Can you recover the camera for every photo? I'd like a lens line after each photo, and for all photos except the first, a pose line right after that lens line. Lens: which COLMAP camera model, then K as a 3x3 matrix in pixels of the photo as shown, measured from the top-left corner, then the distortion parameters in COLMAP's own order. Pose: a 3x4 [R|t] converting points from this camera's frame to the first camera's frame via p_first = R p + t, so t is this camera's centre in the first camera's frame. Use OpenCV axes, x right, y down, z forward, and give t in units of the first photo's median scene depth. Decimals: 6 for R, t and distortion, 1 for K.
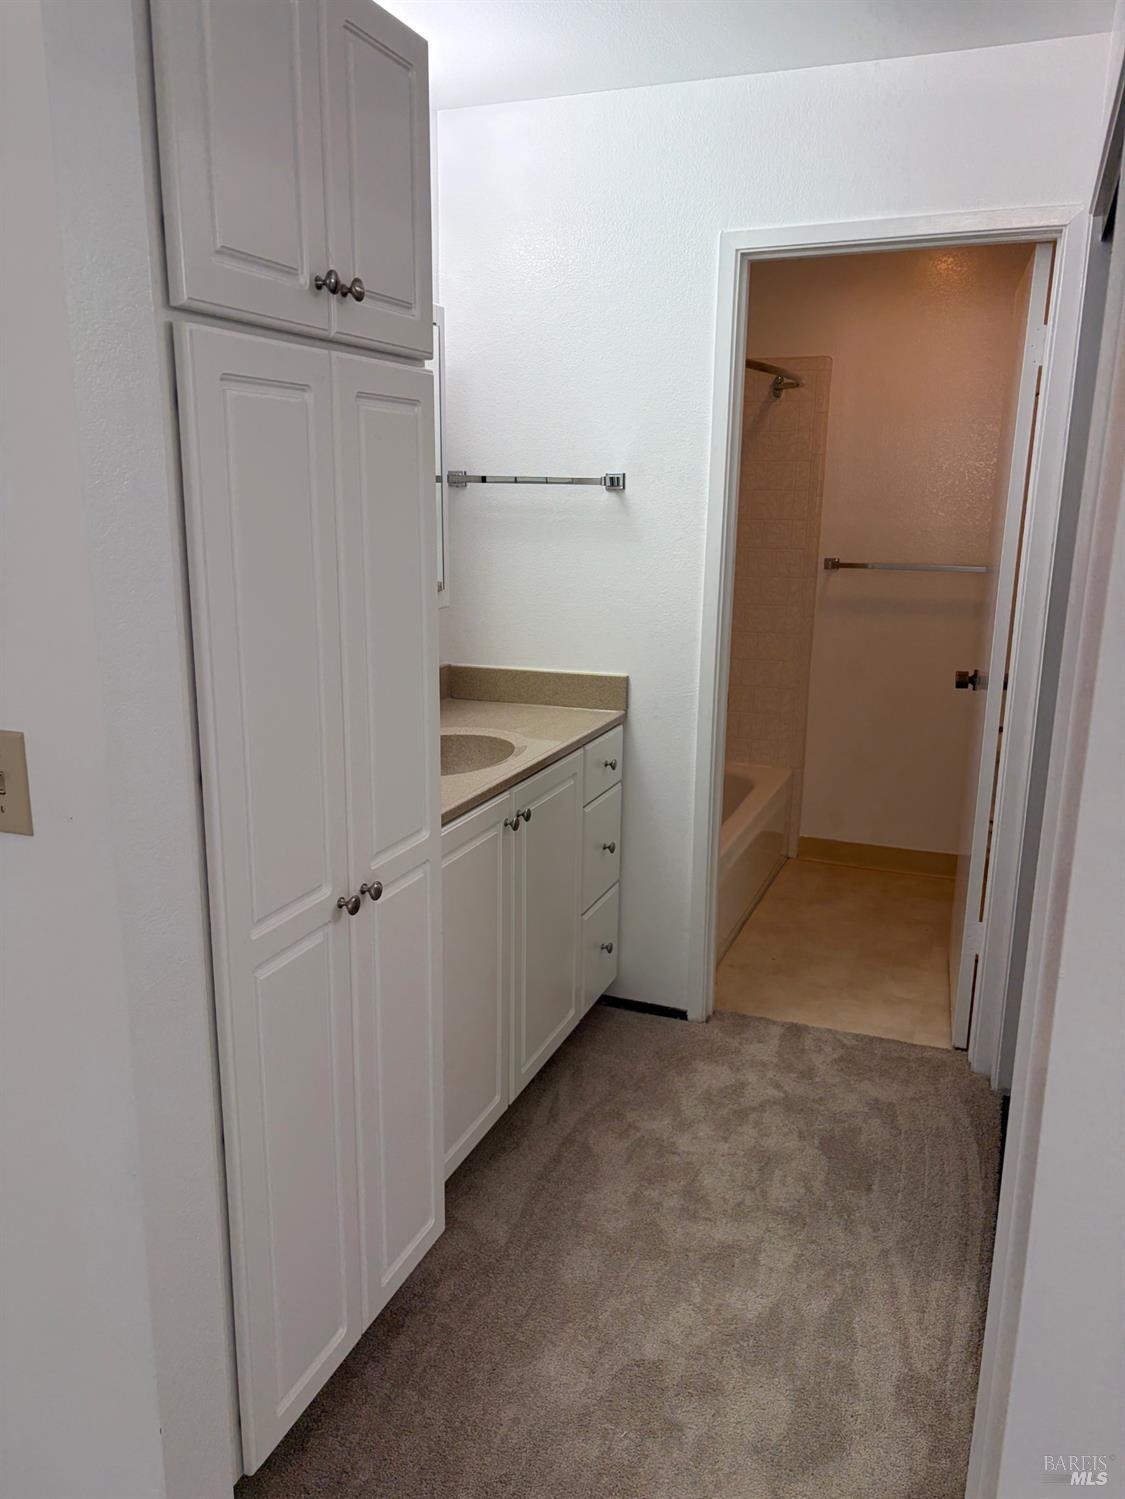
lens RADIAL K [[1140.8, 0, 561.4], [0, 1140.8, 746.7], [0, 0, 1]] dist [0.043008, -0.032141]
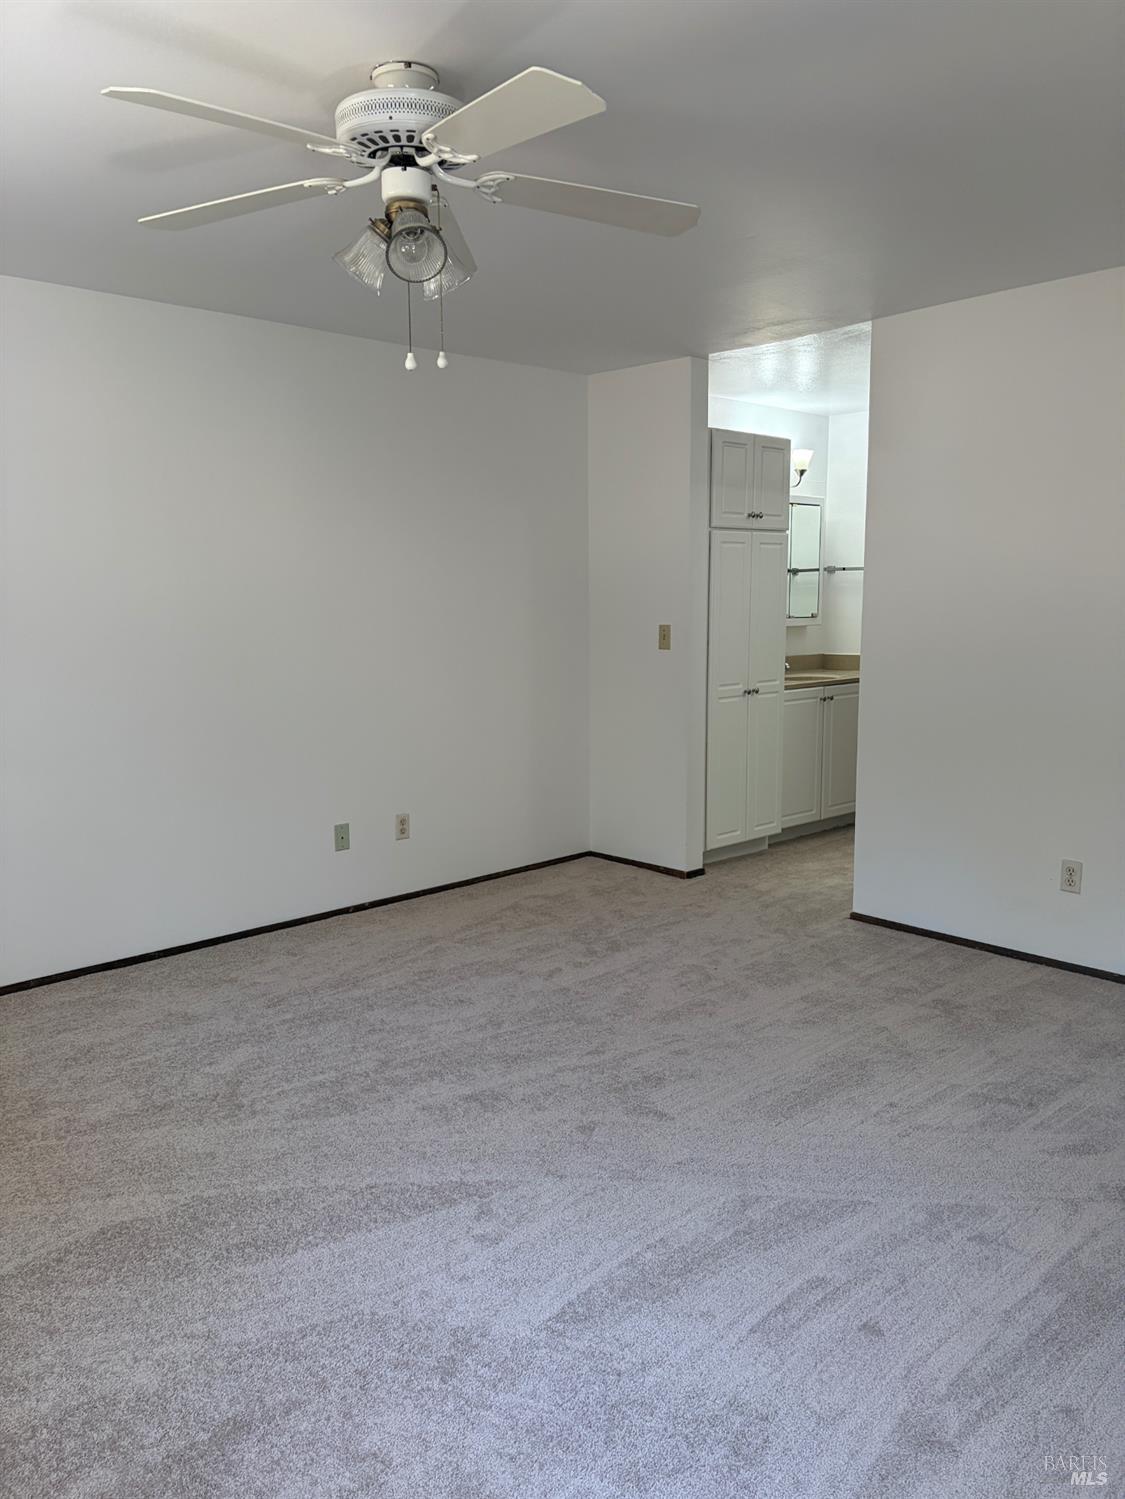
lens RADIAL K [[1140.8, 0, 562.3], [0, 1140.8, 750.6], [0, 0, 1]] dist [0.043008, -0.032141]
pose [[0.899947, 0.050874, -0.433021, 0.446724], [-0.086828, 0.994188, -0.063651, 0.324433], [0.427266, 0.094881, 0.899134, -1.270773]]
